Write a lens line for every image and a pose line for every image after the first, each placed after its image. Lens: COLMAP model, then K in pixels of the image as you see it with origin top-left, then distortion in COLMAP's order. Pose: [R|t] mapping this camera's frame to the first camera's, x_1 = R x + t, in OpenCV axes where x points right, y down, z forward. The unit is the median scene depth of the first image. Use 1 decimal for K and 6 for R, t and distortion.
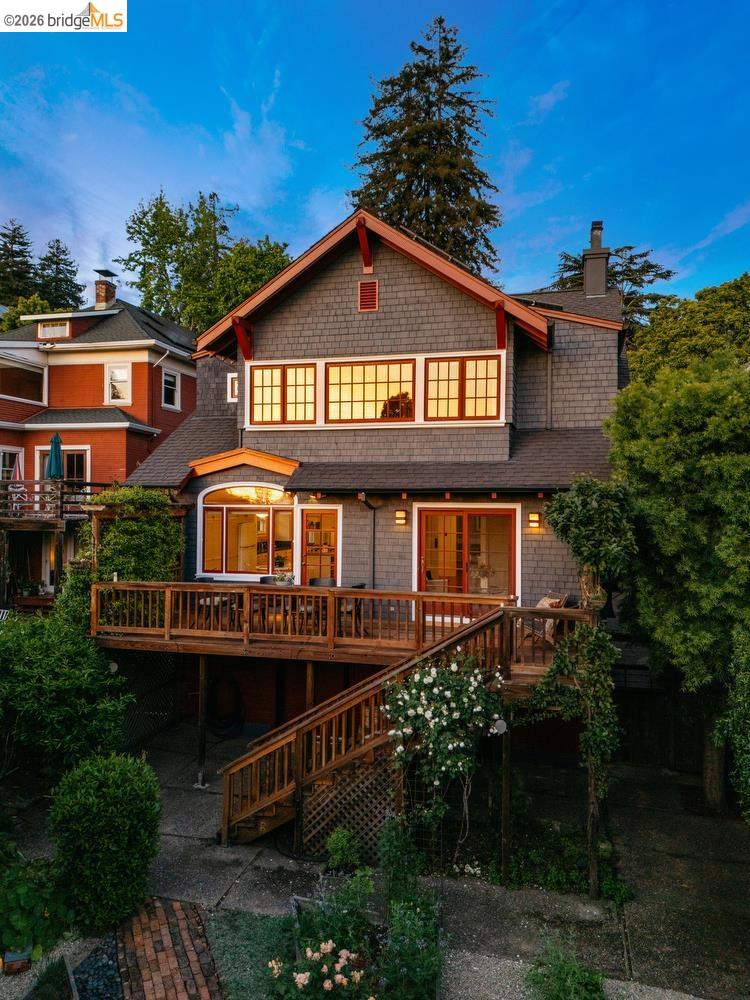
lens RADIAL K [[738.5, 0, 383.6], [0, 738.5, 491.9], [0, 0, 1]] dist [-0.008291, -0.012606]
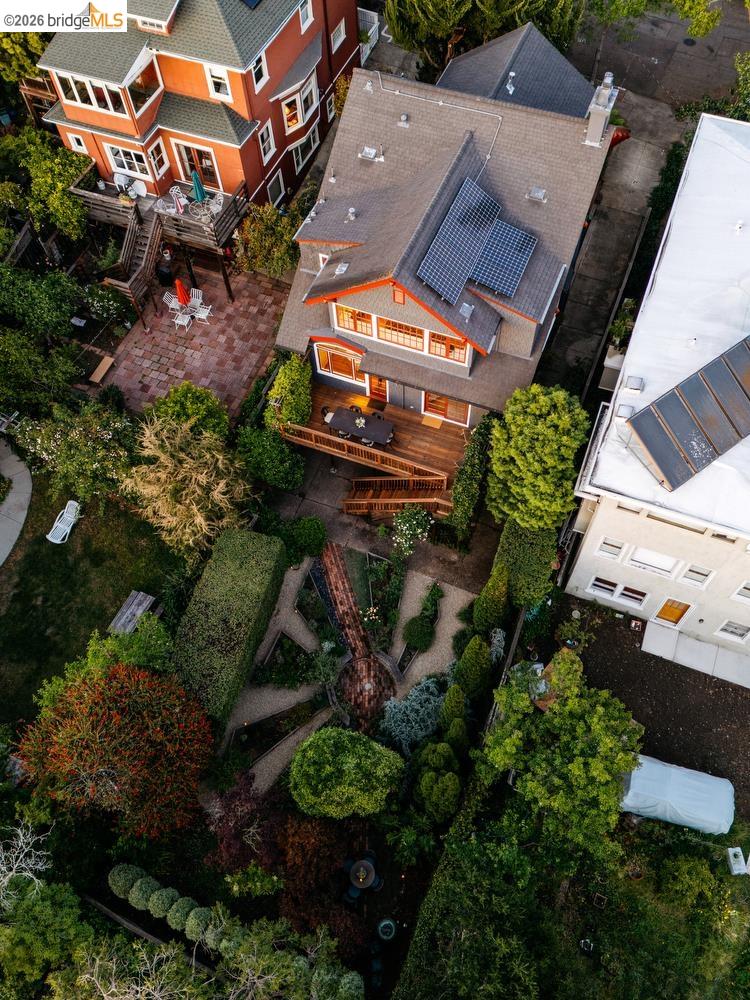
lens RADIAL K [[738.5, 0, 377.5], [0, 738.5, 500.8], [0, 0, 1]] dist [-0.008291, -0.012606]
pose [[0.991674, 0.091247, -0.090861, 0.133209], [0.037380, 0.471242, 0.881212, -1.592325], [0.123226, -0.877272, 0.463907, -0.244987]]
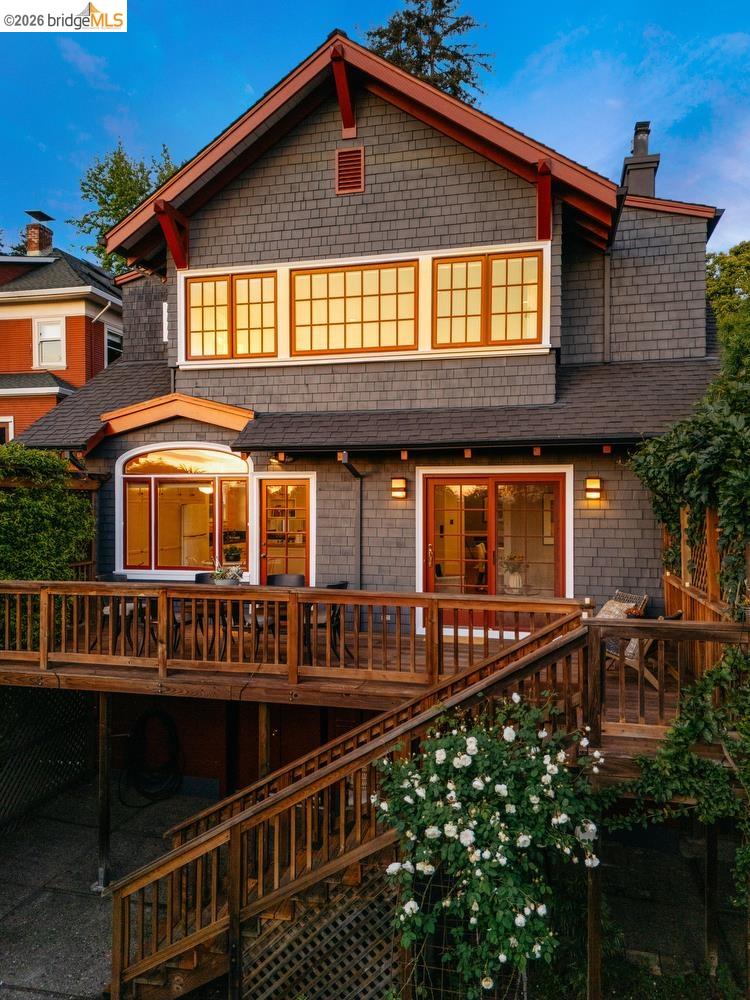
lens RADIAL K [[738.5, 0, 366.5], [0, 738.5, 507.0], [0, 0, 1]] dist [-0.008291, -0.012606]
pose [[0.999915, -0.007908, -0.010383, -0.000323], [0.008081, 0.999827, 0.016769, 0.041397], [0.010248, -0.016851, 0.999805, 0.303370]]
